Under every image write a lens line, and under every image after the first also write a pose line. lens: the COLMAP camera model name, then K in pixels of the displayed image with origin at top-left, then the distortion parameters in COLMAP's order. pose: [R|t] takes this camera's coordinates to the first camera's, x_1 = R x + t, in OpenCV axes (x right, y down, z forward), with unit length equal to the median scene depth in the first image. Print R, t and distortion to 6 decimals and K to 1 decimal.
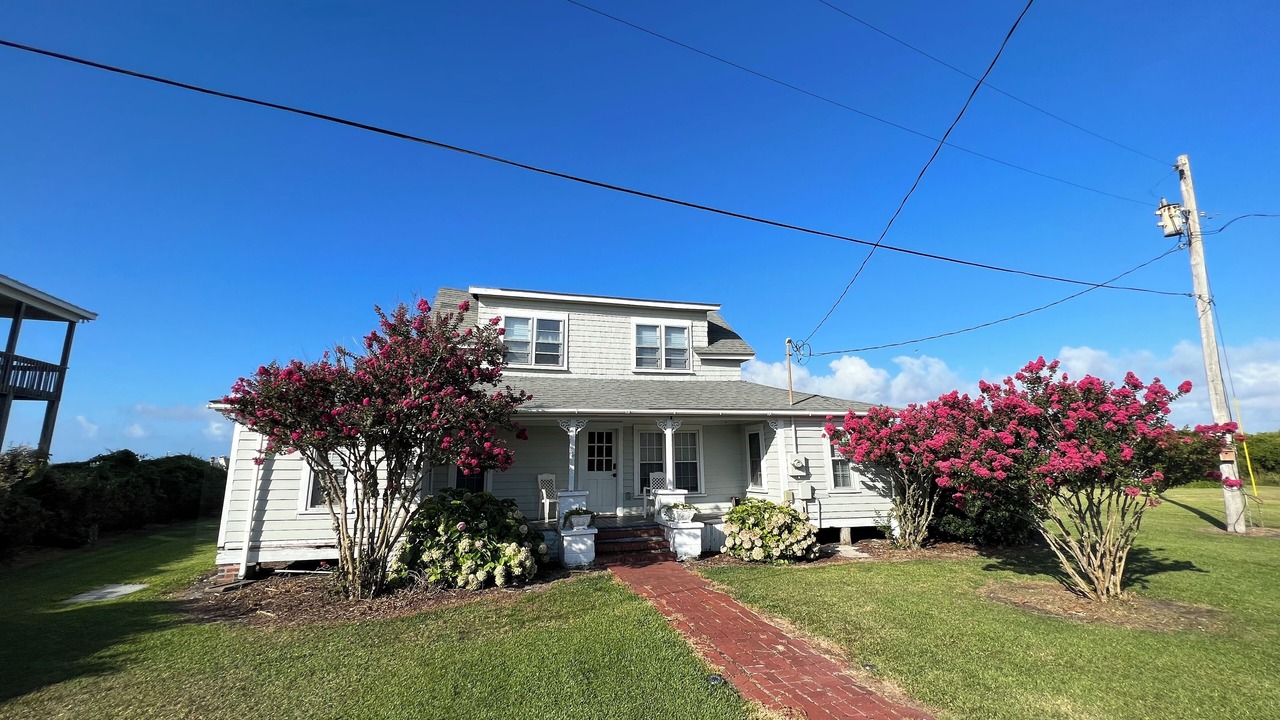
lens RADIAL K [[510.9, 0, 640.5], [0, 510.9, 363.4], [0, 0, 1]] dist [-0.006321, 0.000766]
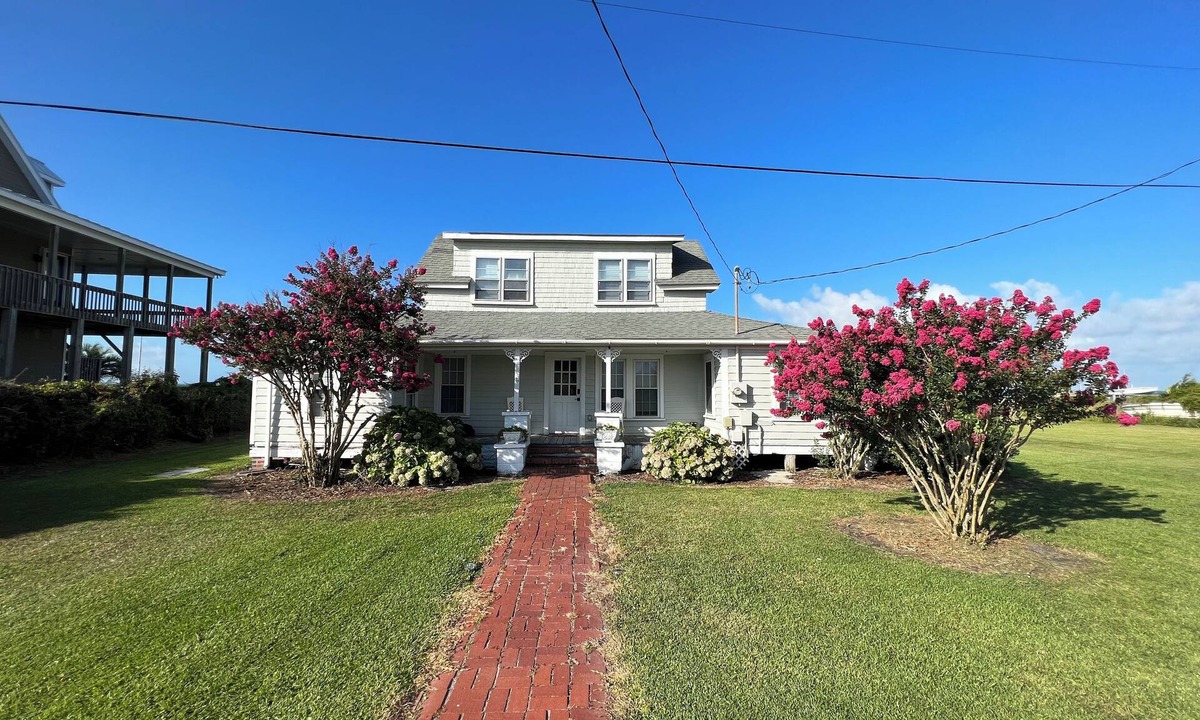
lens RADIAL K [[477.0, 0, 598.4], [0, 477.0, 362.9], [0, 0, 1]] dist [-0.007602, -0.000446]
pose [[0.972722, 0.003409, -0.231948, 0.306367], [0.027559, 0.991112, 0.130143, 0.009984], [0.230330, -0.132986, 0.963983, 0.033166]]
